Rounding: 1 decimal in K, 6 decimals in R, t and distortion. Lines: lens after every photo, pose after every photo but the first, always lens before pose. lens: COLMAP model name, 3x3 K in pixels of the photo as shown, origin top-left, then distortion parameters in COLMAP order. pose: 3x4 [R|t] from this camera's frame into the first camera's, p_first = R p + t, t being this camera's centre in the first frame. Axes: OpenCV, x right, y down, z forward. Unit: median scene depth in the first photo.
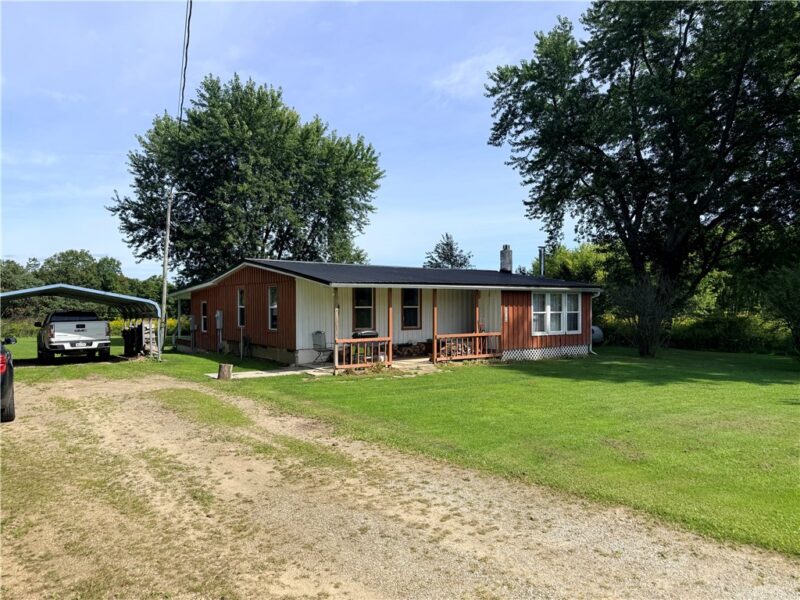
lens RADIAL K [[593.6, 0, 400.0], [0, 593.6, 300.0], [0, 0, 1]] dist [0.060425, -0.004261]
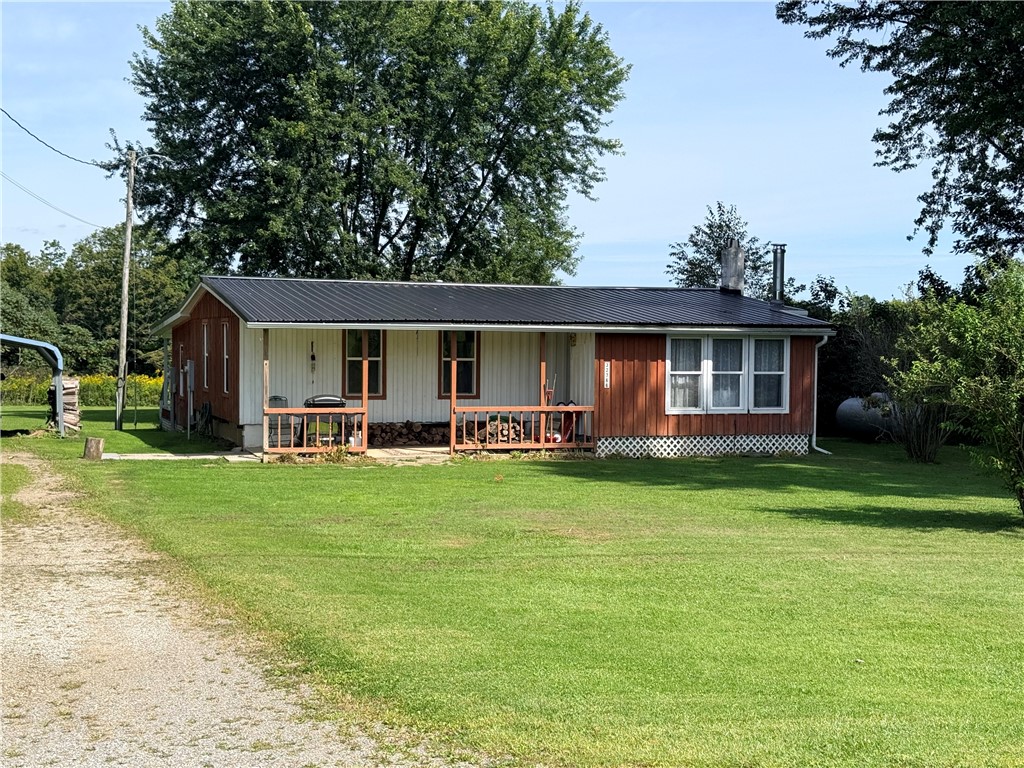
lens RADIAL K [[1567.3, 0, 512.0], [0, 1567.3, 384.0], [0, 0, 1]] dist [0.098659, 0.061799]
pose [[0.957448, 0.018896, -0.287988, 0.491114], [-0.009281, 0.999354, 0.034717, -0.017353], [0.288458, -0.030566, 0.957005, -0.435369]]
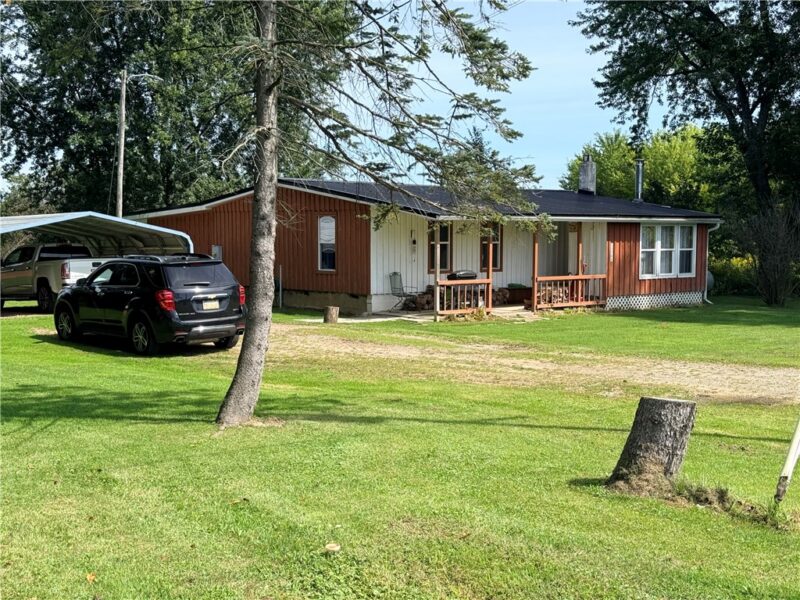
lens RADIAL K [[1224.5, 0, 400.0], [0, 1224.5, 300.0], [0, 0, 1]] dist [0.098659, 0.061799]
pose [[0.992796, -0.000588, 0.119815, -0.283876], [-0.007098, 0.997943, 0.063715, -0.014129], [-0.119606, -0.064106, 0.990750, -0.573273]]
